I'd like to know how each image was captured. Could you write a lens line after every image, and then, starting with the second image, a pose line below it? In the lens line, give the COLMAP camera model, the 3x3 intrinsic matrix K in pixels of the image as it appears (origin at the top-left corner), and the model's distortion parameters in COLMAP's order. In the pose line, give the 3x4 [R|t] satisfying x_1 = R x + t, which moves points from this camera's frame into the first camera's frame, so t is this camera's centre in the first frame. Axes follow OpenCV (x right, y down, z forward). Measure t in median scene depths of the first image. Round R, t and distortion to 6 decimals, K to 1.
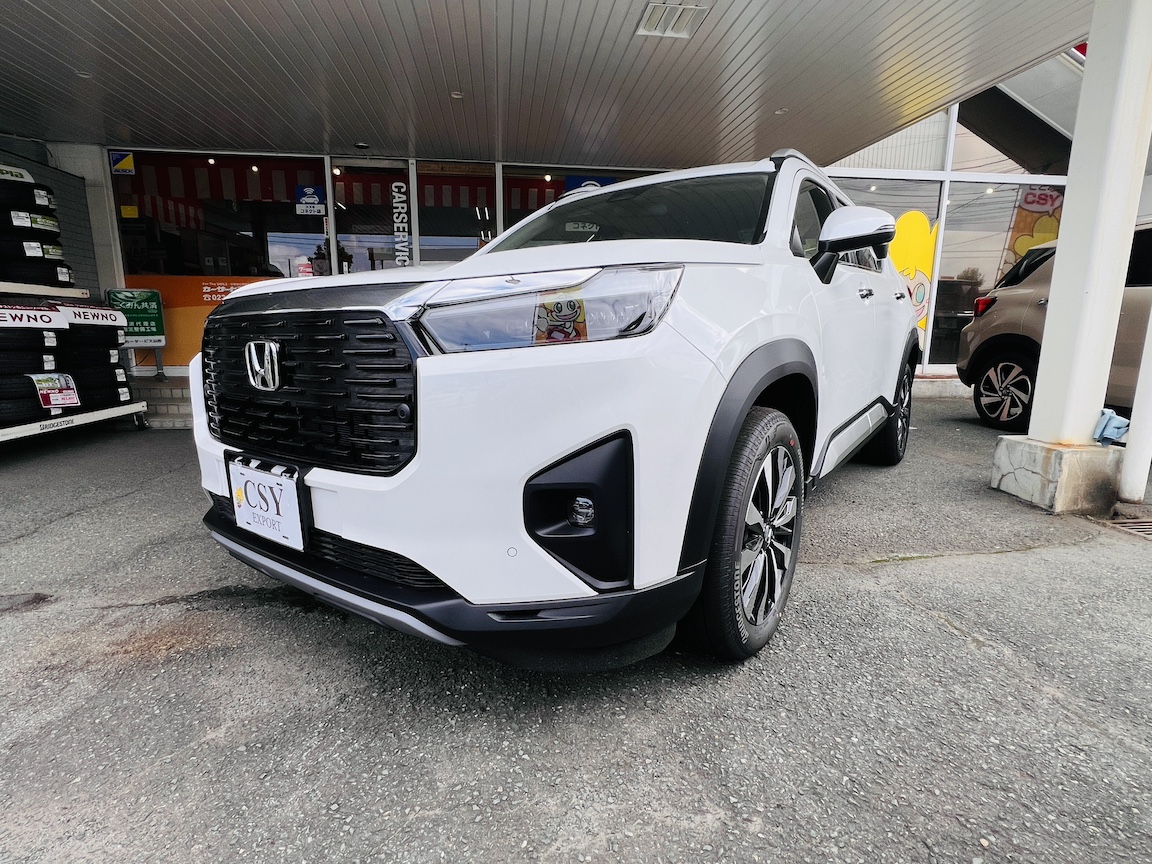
lens RADIAL K [[578.7, 0, 576.0], [0, 578.7, 432.0], [0, 0, 1]] dist [-0.002967, 0.000139]
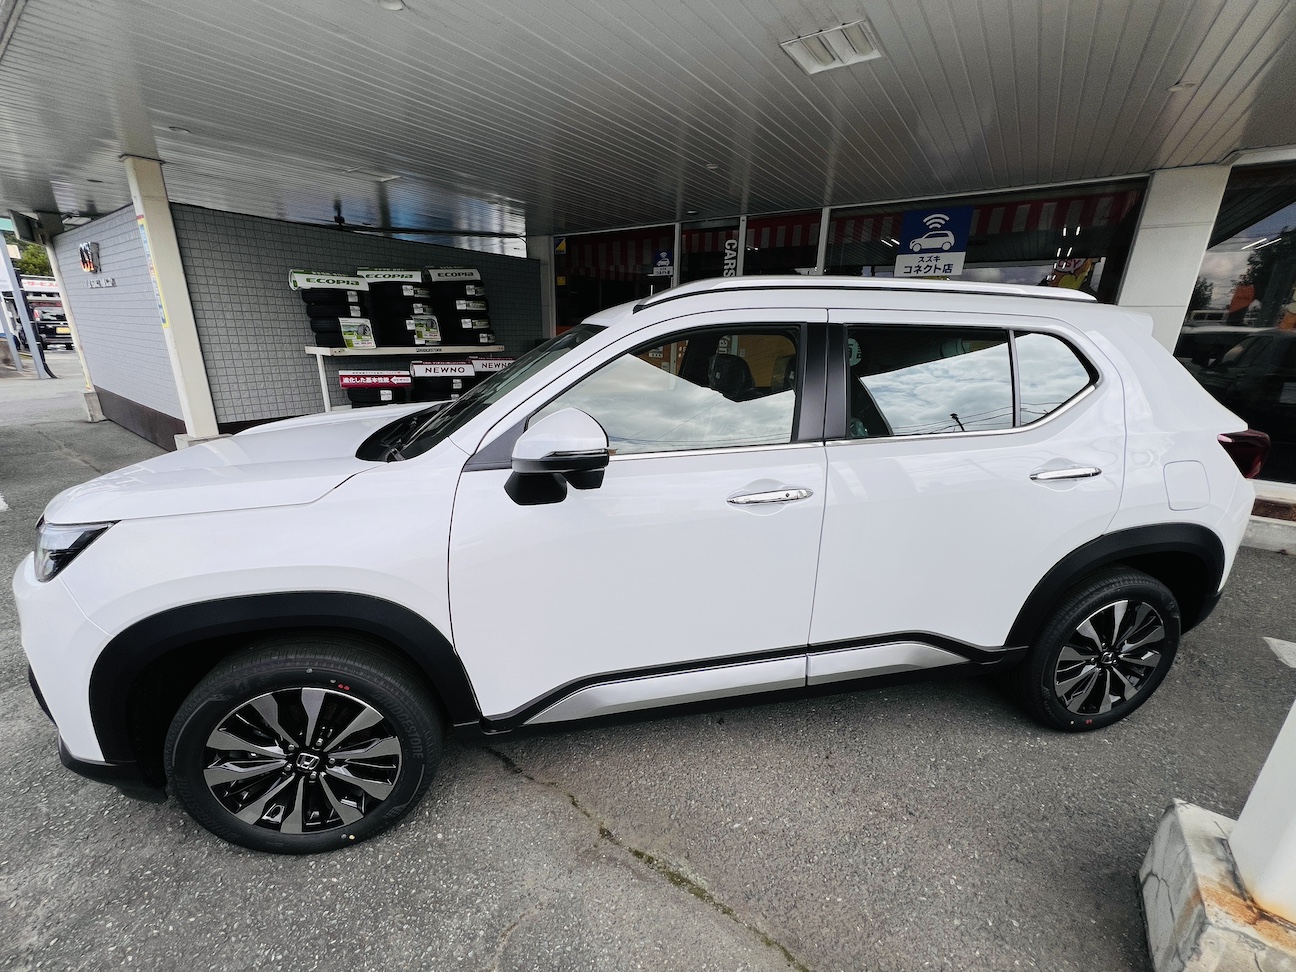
lens RADIAL K [[520.4, 0, 646.5], [0, 520.4, 481.4], [0, 0, 1]] dist [-0.001575, -0.000294]
pose [[0.729844, 0.210286, -0.650468, 0.429740], [-0.140801, 0.977352, 0.157979, -0.181897], [0.668957, -0.023713, 0.742923, 0.249206]]
